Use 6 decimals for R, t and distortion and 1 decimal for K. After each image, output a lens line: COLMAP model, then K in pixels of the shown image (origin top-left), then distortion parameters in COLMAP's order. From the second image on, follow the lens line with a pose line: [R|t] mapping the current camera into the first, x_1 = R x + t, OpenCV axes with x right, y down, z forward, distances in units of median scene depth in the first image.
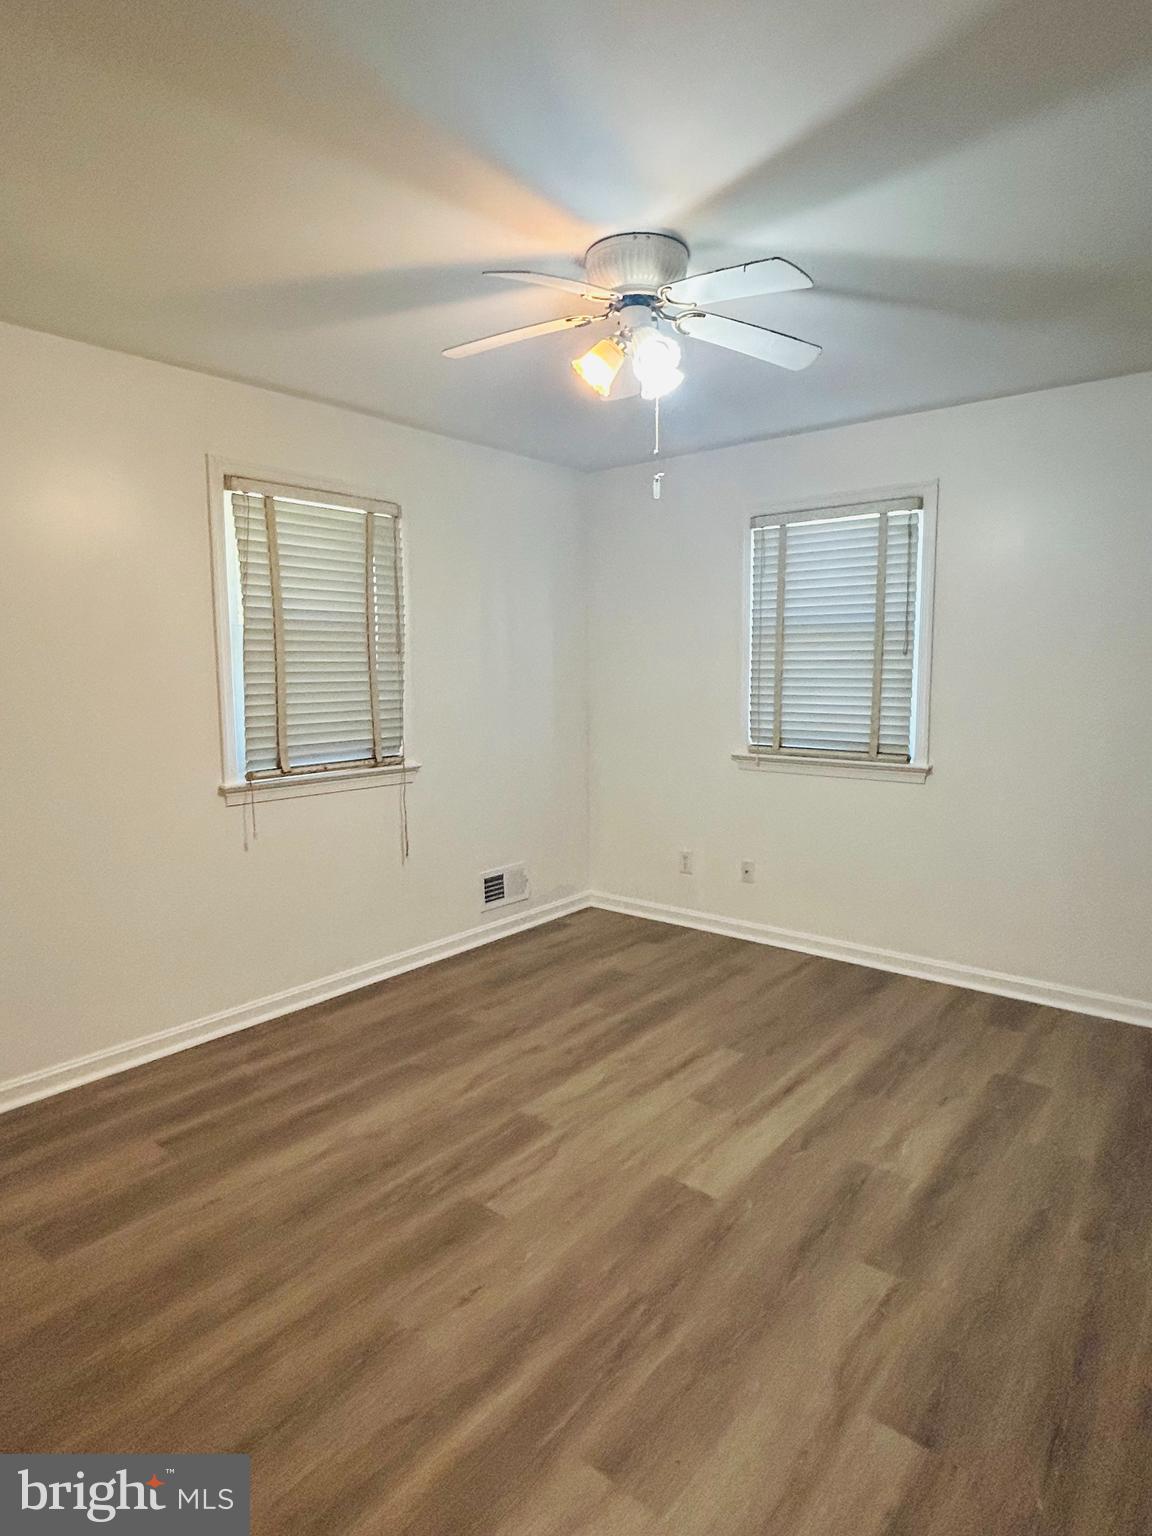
lens RADIAL K [[857.3, 0, 579.4], [0, 857.3, 749.6], [0, 0, 1]] dist [0.003686, -0.020972]
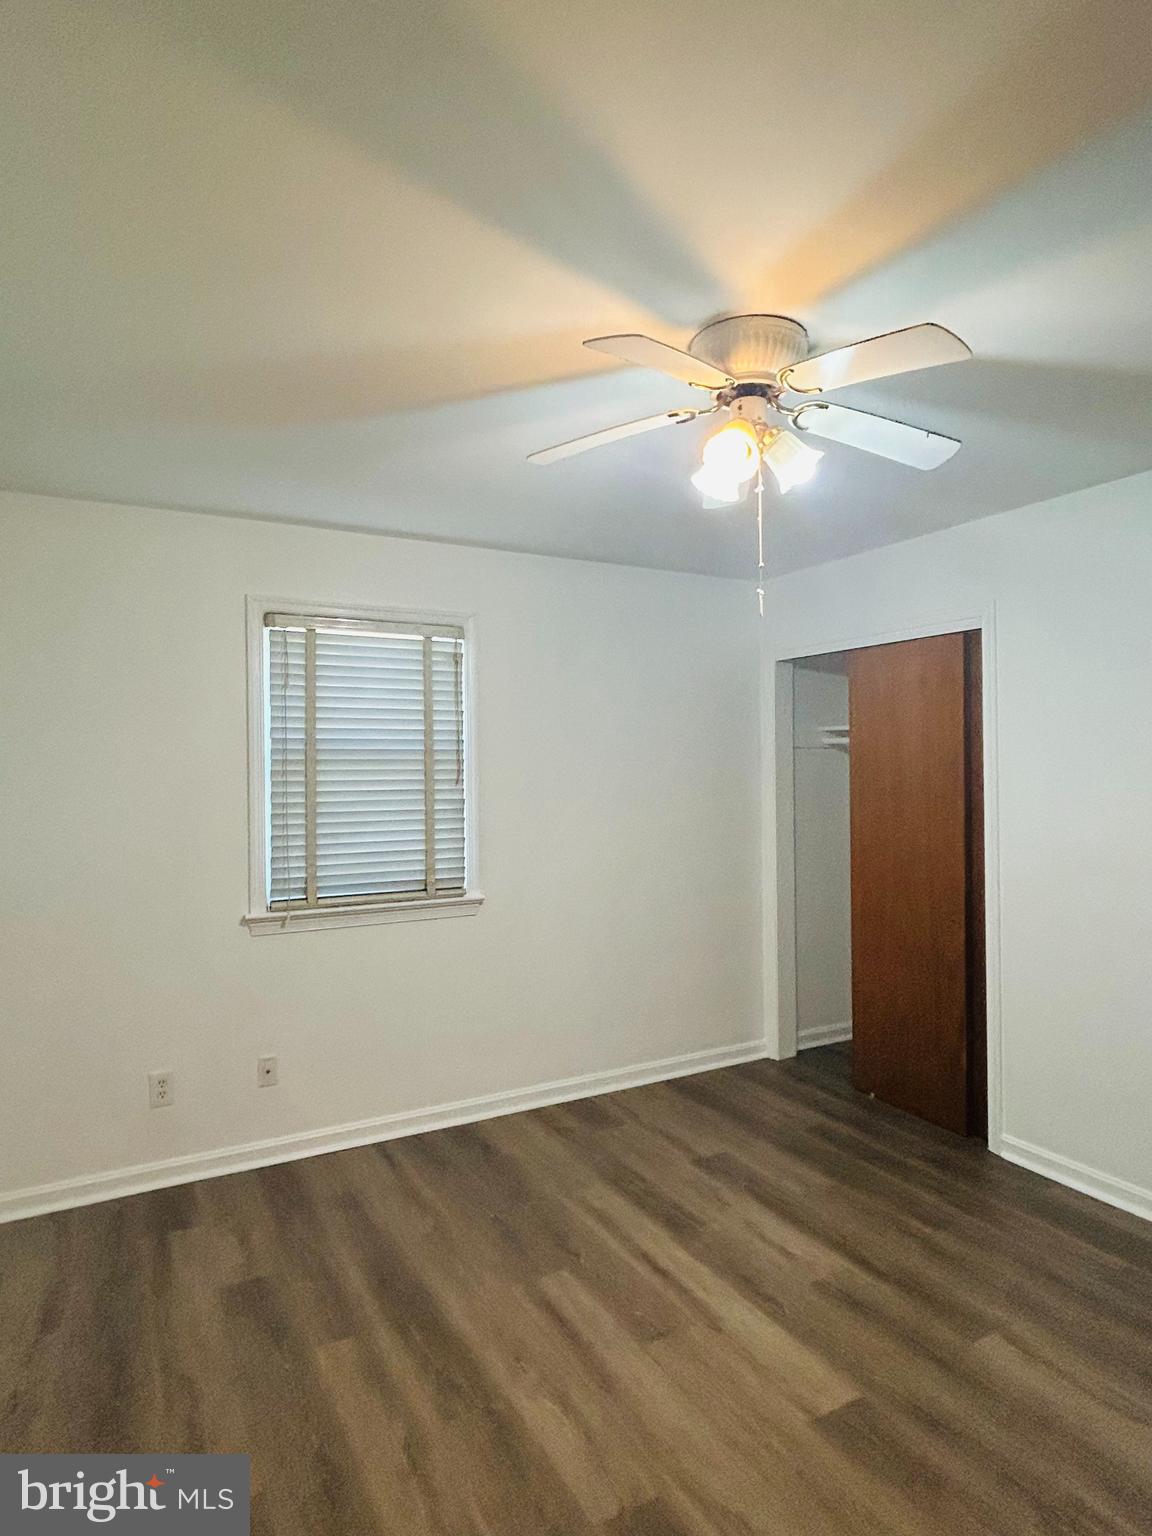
lens RADIAL K [[871.7, 0, 538.4], [0, 871.7, 762.4], [0, 0, 1]] dist [-0.000782, -0.003477]
pose [[0.386210, 0.011220, 0.922343, -0.496742], [0.101108, 0.993386, -0.054421, -0.072531], [-0.916853, 0.114274, 0.382521, 0.537806]]
